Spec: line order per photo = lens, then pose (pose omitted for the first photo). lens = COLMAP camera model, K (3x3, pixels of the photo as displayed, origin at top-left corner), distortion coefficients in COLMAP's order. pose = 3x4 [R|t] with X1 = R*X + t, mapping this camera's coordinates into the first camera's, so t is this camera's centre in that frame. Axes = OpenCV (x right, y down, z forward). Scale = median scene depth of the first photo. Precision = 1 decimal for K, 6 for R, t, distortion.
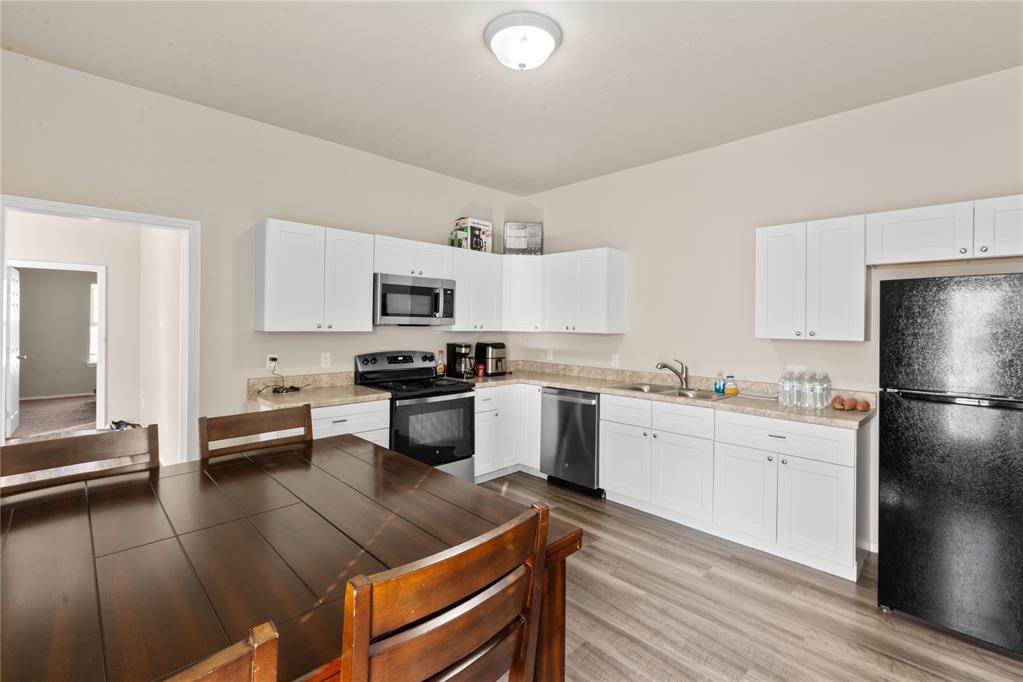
lens RADIAL K [[460.6, 0, 516.1], [0, 460.6, 323.7], [0, 0, 1]] dist [0.000161, 0.000060]
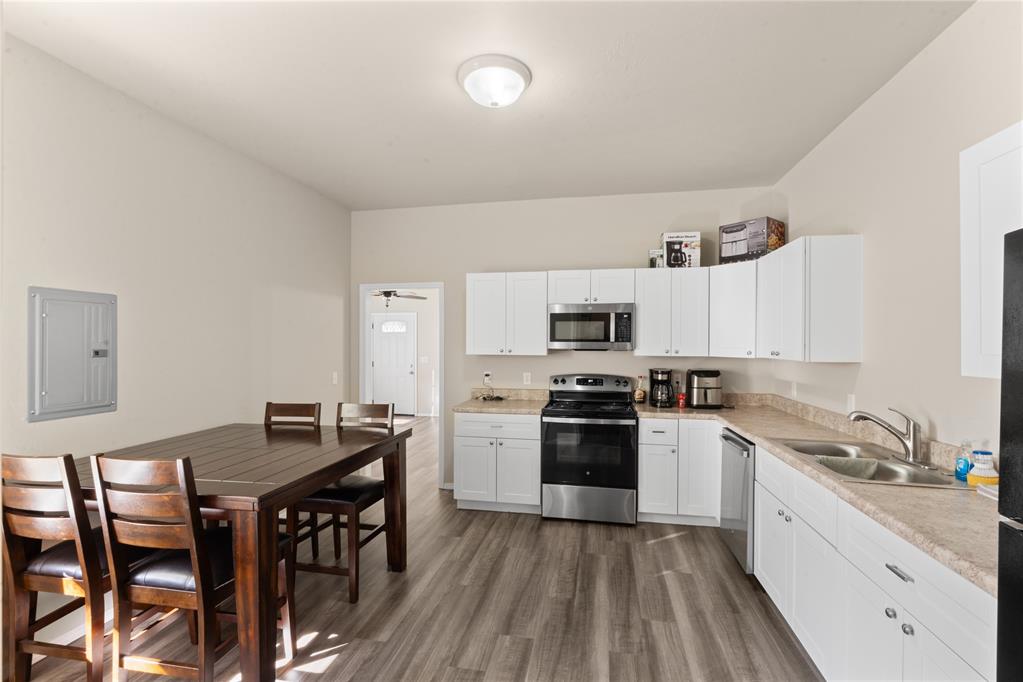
lens RADIAL K [[447.6, 0, 509.4], [0, 447.6, 347.5], [0, 0, 1]] dist [0.000893, 0.000120]
pose [[0.567126, -0.005621, -0.823612, 0.486704], [0.004019, 0.999984, -0.004057, 0.001323], [0.823621, -0.001009, 0.567139, 0.252188]]
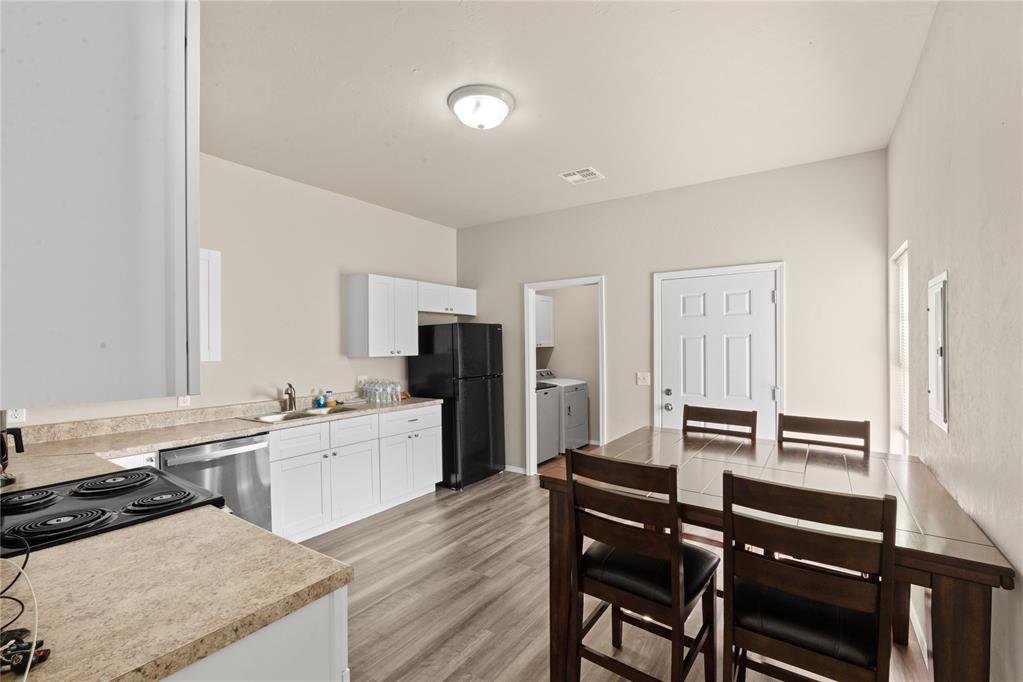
lens RADIAL K [[456.4, 0, 511.5], [0, 456.4, 341.0], [0, 0, 1]] dist [0.002344, 0.000705]
pose [[-0.193684, -0.000923, 0.981064, -0.645899], [0.007757, 0.999967, 0.002473, -0.011360], [-0.981033, 0.008090, -0.193670, 0.647713]]
